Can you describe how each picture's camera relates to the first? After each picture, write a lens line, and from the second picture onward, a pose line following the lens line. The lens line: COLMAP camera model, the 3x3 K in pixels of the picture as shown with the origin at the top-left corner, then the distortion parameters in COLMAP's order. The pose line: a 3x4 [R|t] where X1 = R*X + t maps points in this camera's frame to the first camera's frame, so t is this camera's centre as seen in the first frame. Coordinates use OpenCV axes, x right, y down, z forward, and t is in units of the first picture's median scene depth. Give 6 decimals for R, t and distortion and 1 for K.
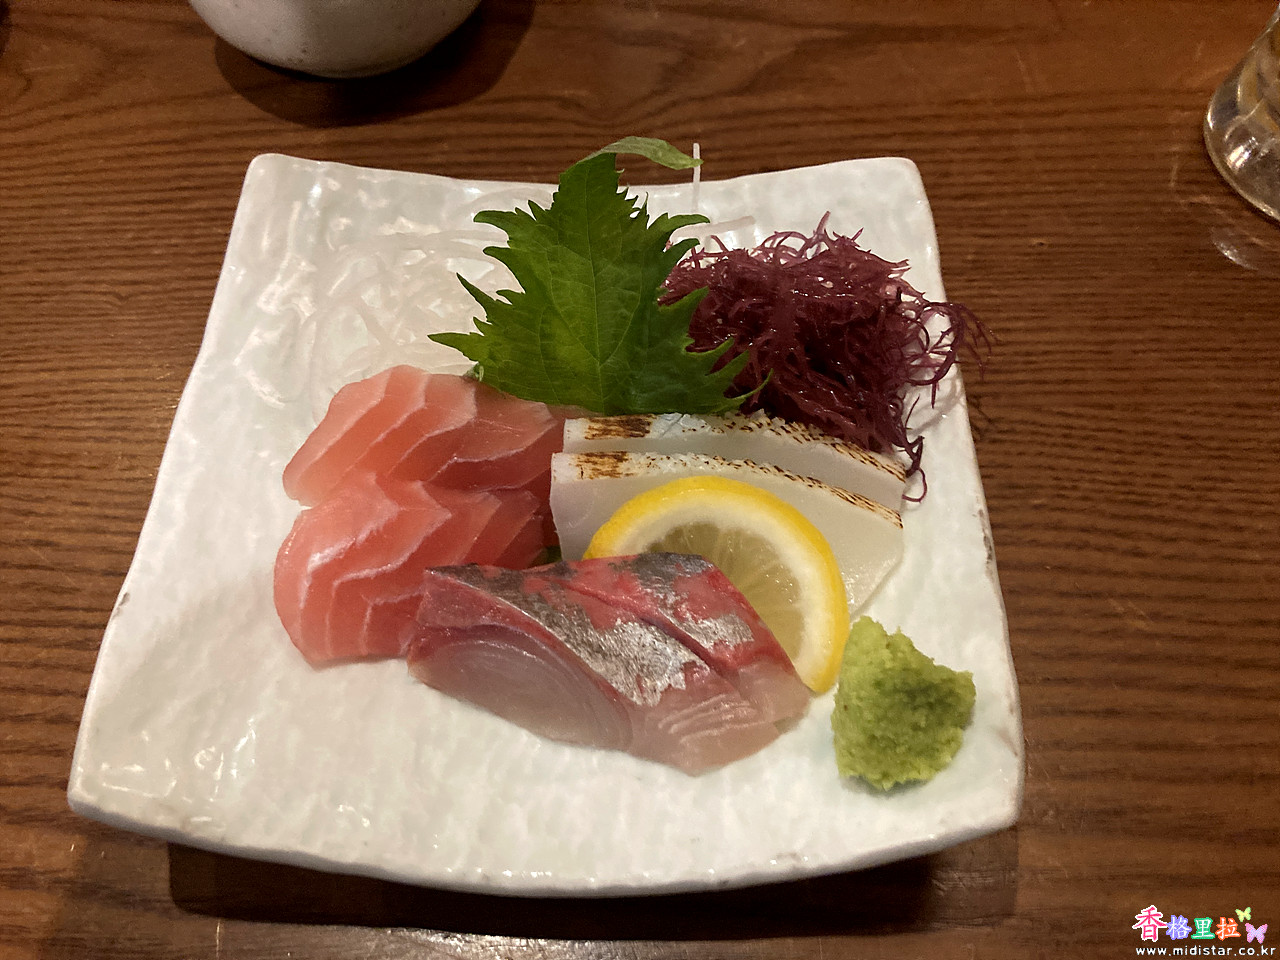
lens RADIAL K [[1051.2, 0, 640.0], [0, 1051.2, 480.0], [0, 0, 1]] dist [0.064688, -0.001684]
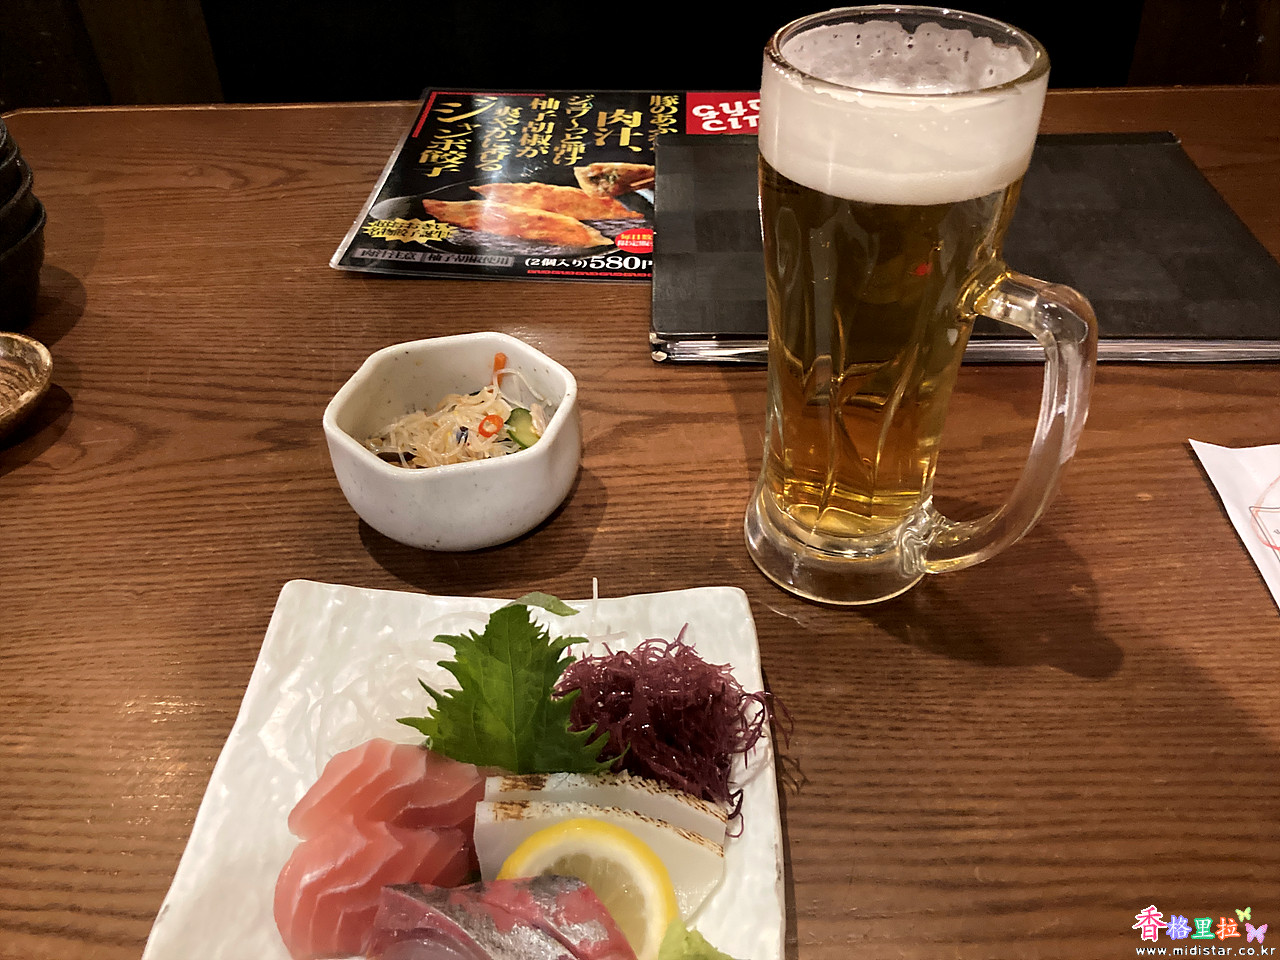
lens RADIAL K [[1031.4, 0, 640.0], [0, 1031.4, 480.0], [0, 0, 1]] dist [-0.001406, -0.003488]
pose [[0.999620, 0.011340, 0.025136, 0.099020], [-0.002970, 0.950503, -0.310700, -0.005917], [-0.027416, 0.310507, 0.950176, -0.483295]]
